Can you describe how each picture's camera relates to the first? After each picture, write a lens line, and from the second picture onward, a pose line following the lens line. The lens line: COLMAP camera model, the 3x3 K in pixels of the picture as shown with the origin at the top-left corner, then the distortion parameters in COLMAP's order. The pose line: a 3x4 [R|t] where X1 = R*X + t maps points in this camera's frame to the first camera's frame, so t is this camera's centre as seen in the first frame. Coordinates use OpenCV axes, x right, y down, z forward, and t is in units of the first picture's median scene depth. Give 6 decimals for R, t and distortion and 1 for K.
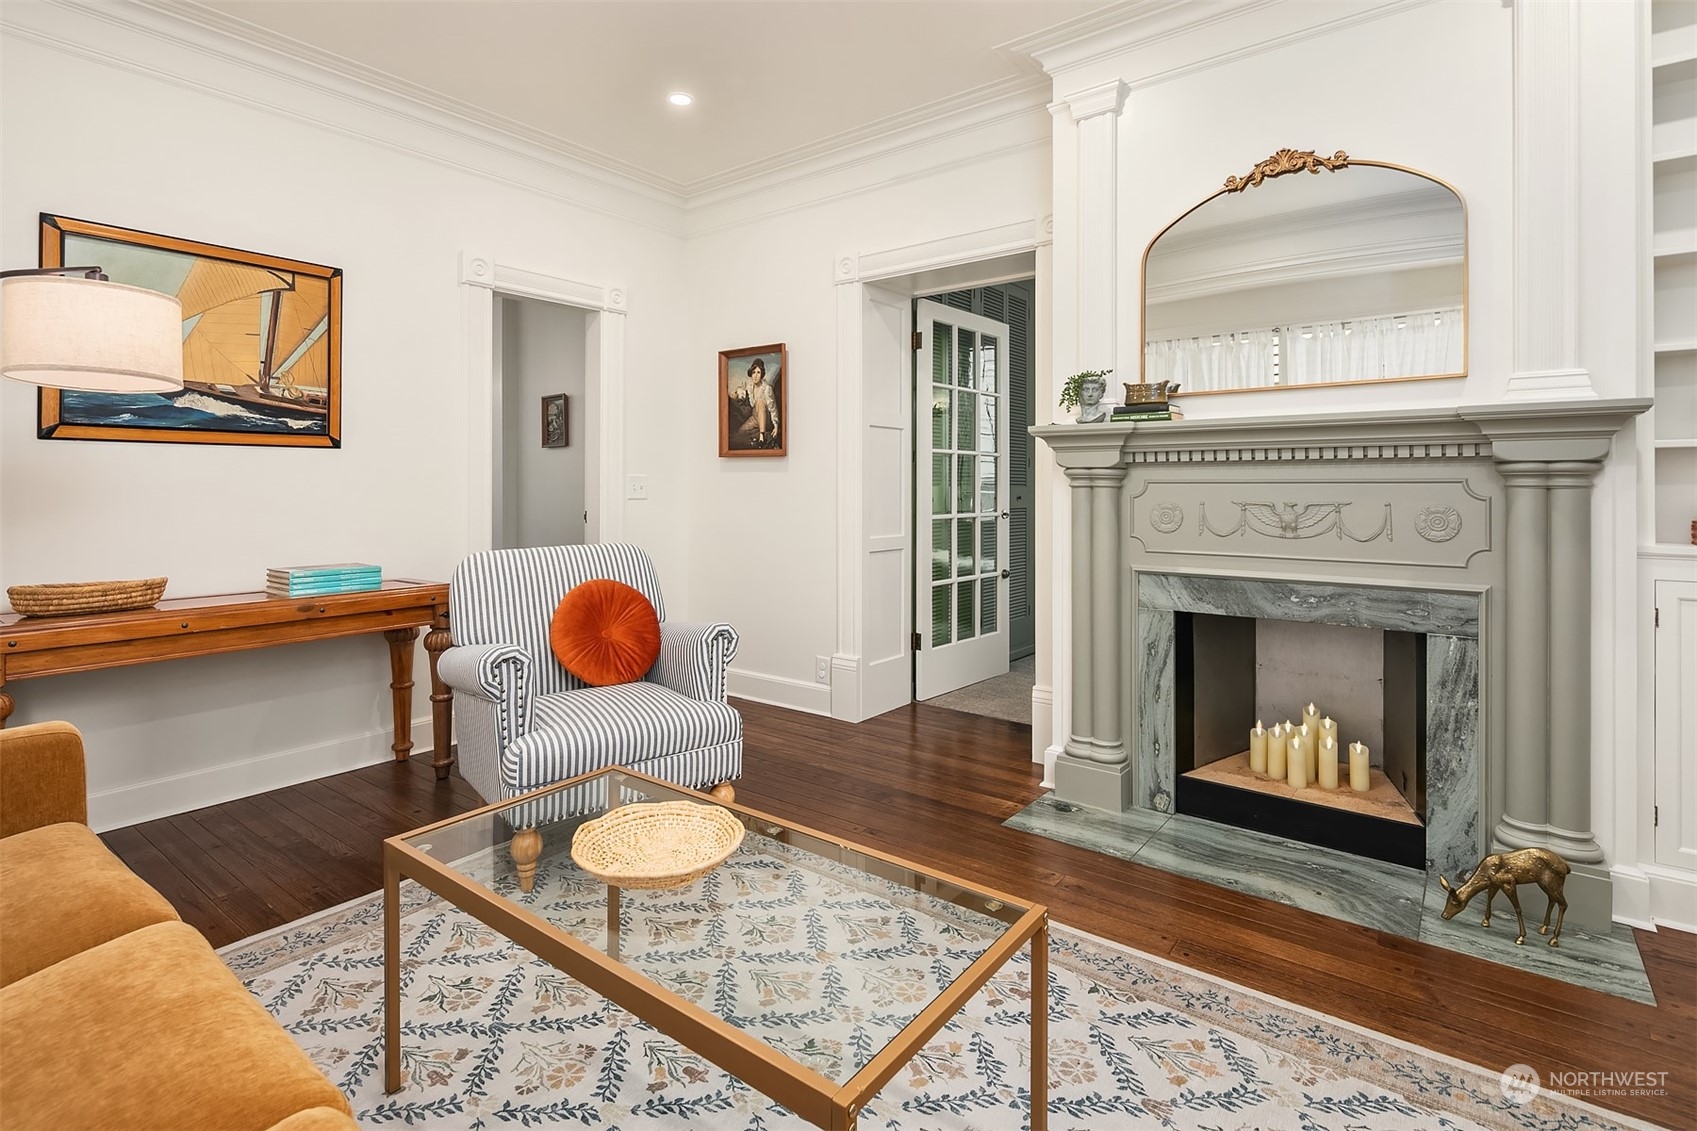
lens RADIAL K [[818.7, 0, 845.0], [0, 818.7, 488.9], [0, 0, 1]] dist [0.017782, -0.012317]
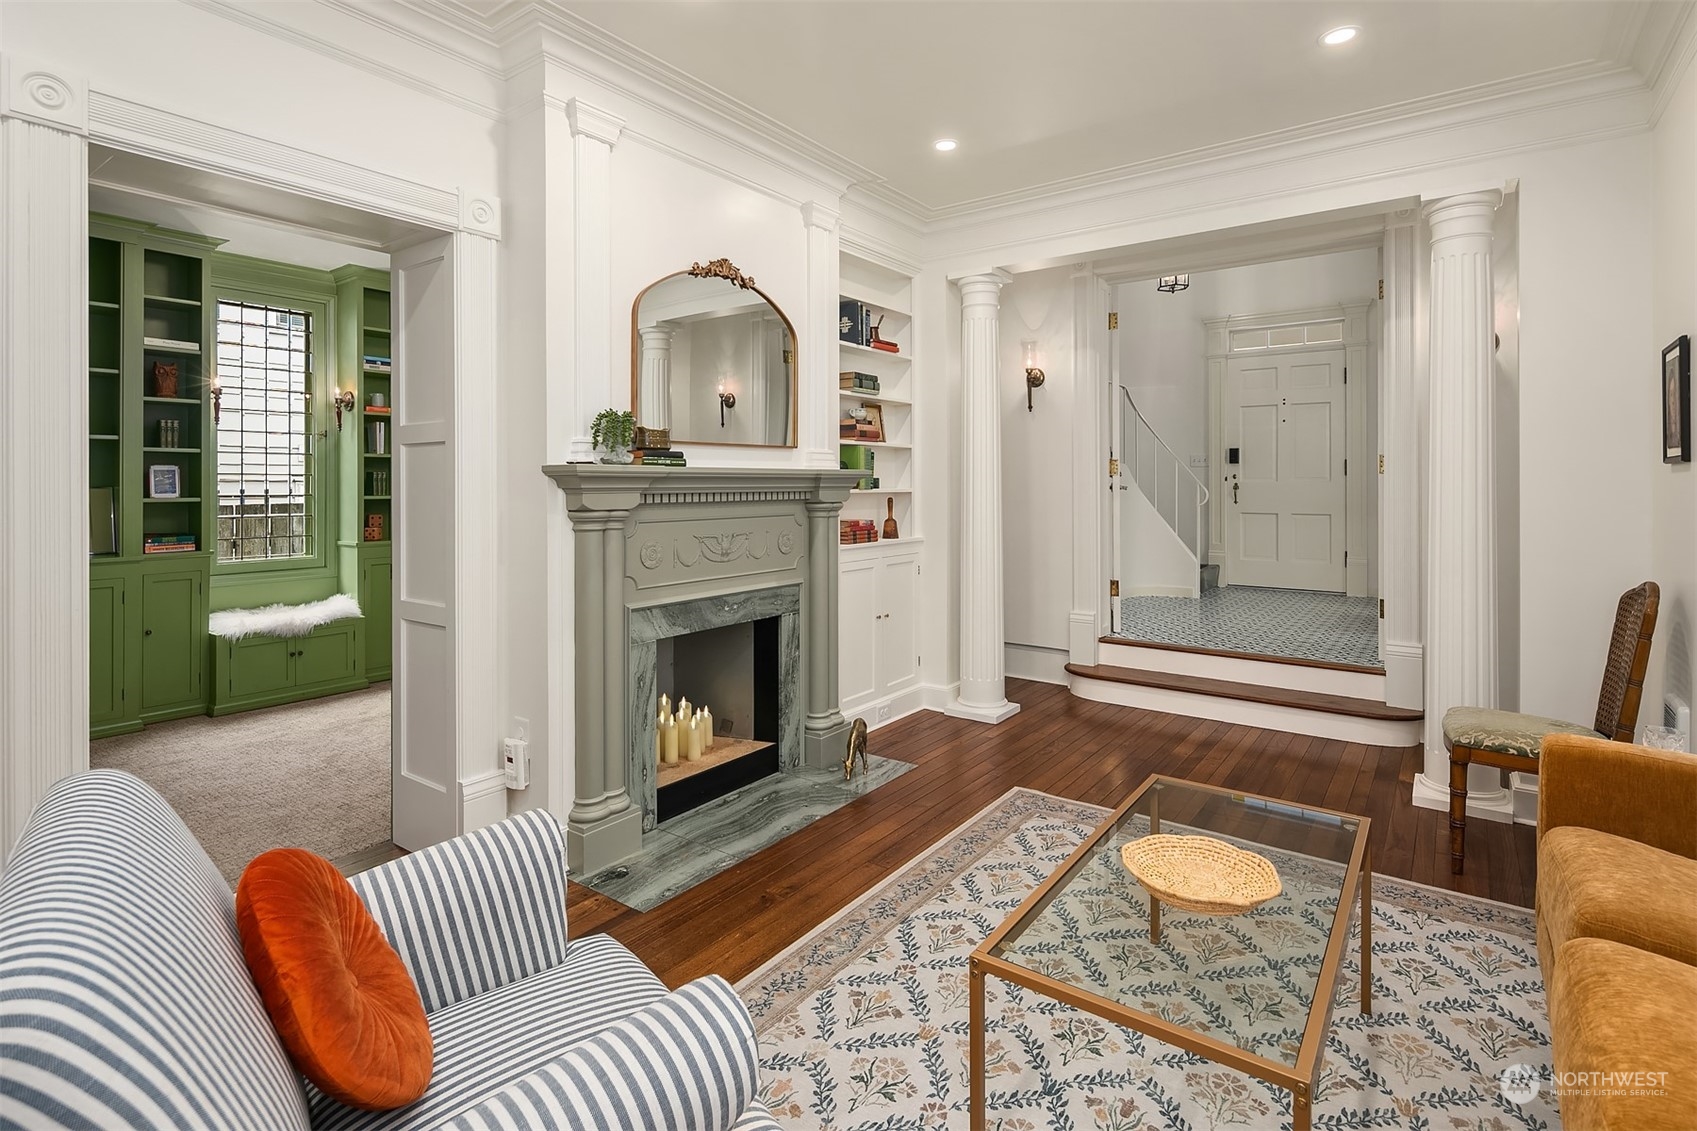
lens RADIAL K [[827.0, 0, 849.6], [0, 827.0, 478.2], [0, 0, 1]] dist [0.000124, 0.000622]
pose [[-0.033961, 0.002550, 0.999420, -0.728501], [0.003576, 0.999991, -0.002430, -0.063994], [-0.999417, 0.003491, -0.033970, 0.814557]]
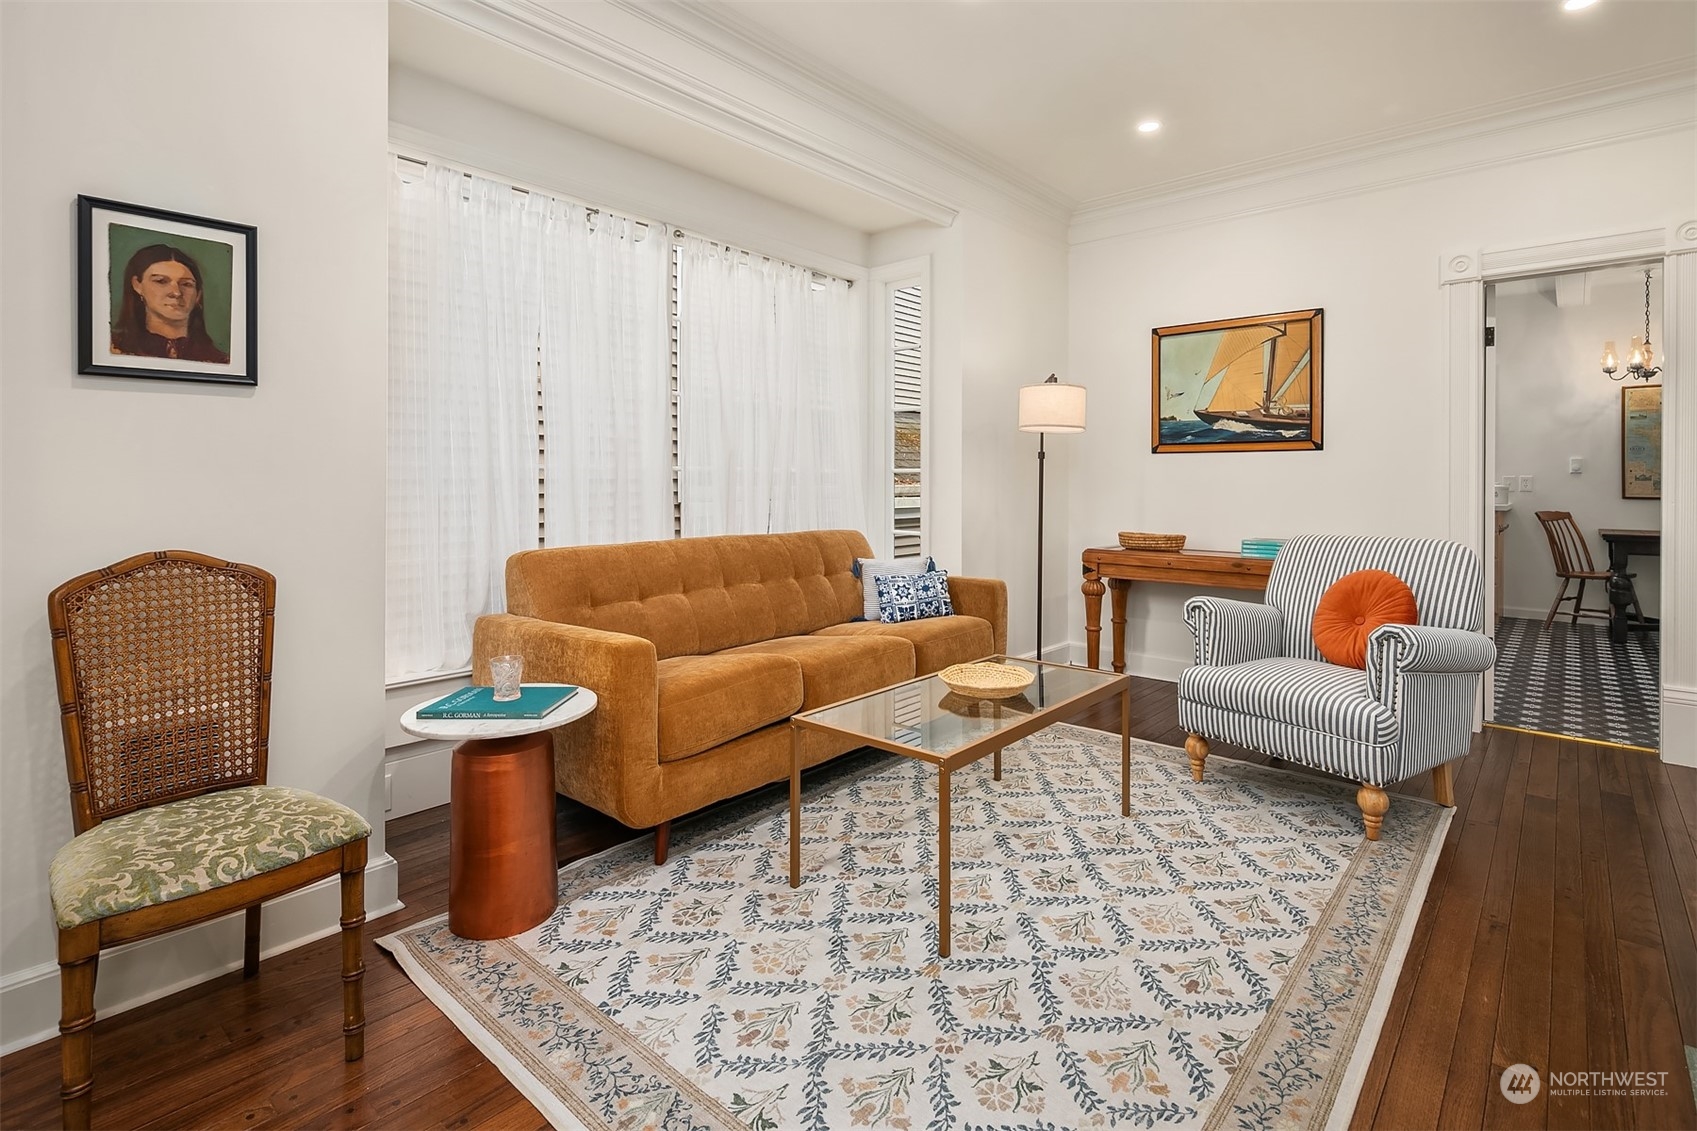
lens RADIAL K [[812.3, 0, 849.9], [0, 812.3, 478.4], [0, 0, 1]] dist [0.003549, -0.001269]
pose [[-0.057285, 0.001497, -0.998357, 0.826060], [-0.006975, 0.999974, 0.001899, -0.004102], [0.998333, 0.007073, -0.057273, 0.428439]]
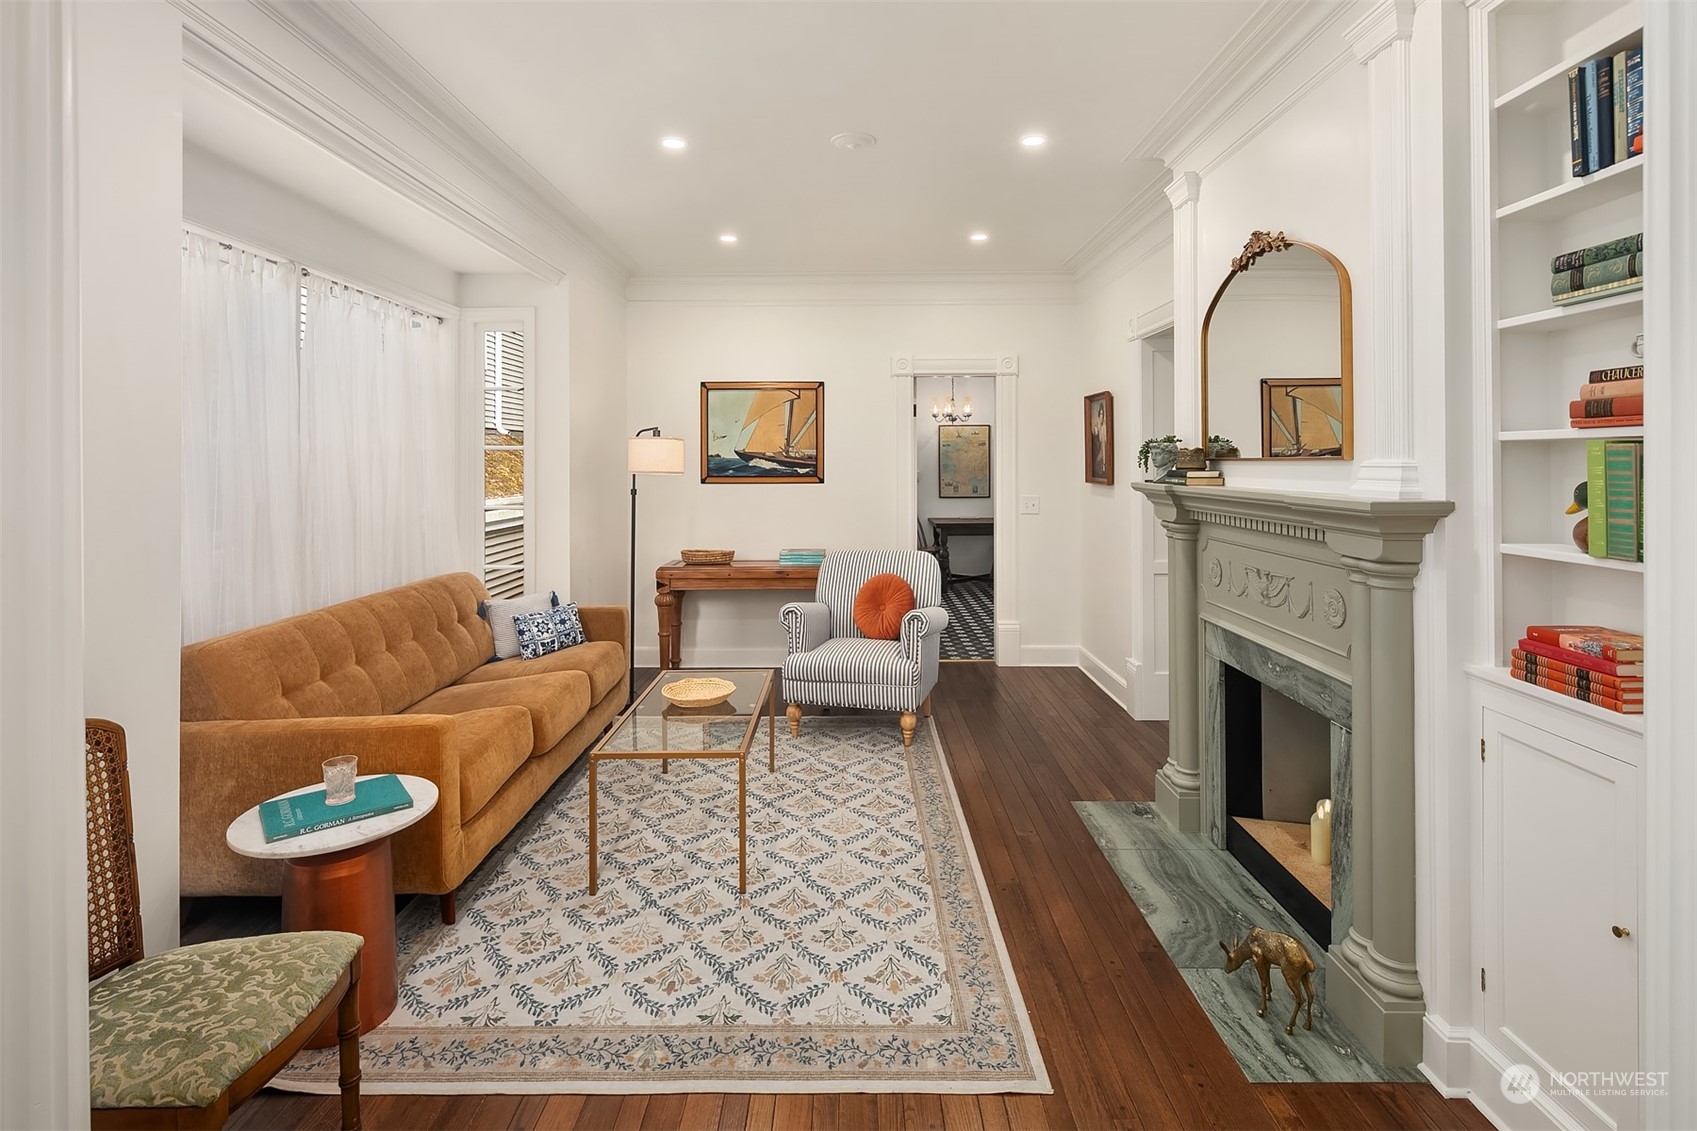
lens RADIAL K [[824.0, 0, 849.4], [0, 824.0, 453.9], [0, 0, 1]] dist [0.002316, -0.000595]
pose [[0.615173, -0.007405, -0.788357, 0.996972], [-0.000830, 0.999949, -0.010040, -0.116077], [0.788392, 0.006830, 0.615135, -0.051717]]
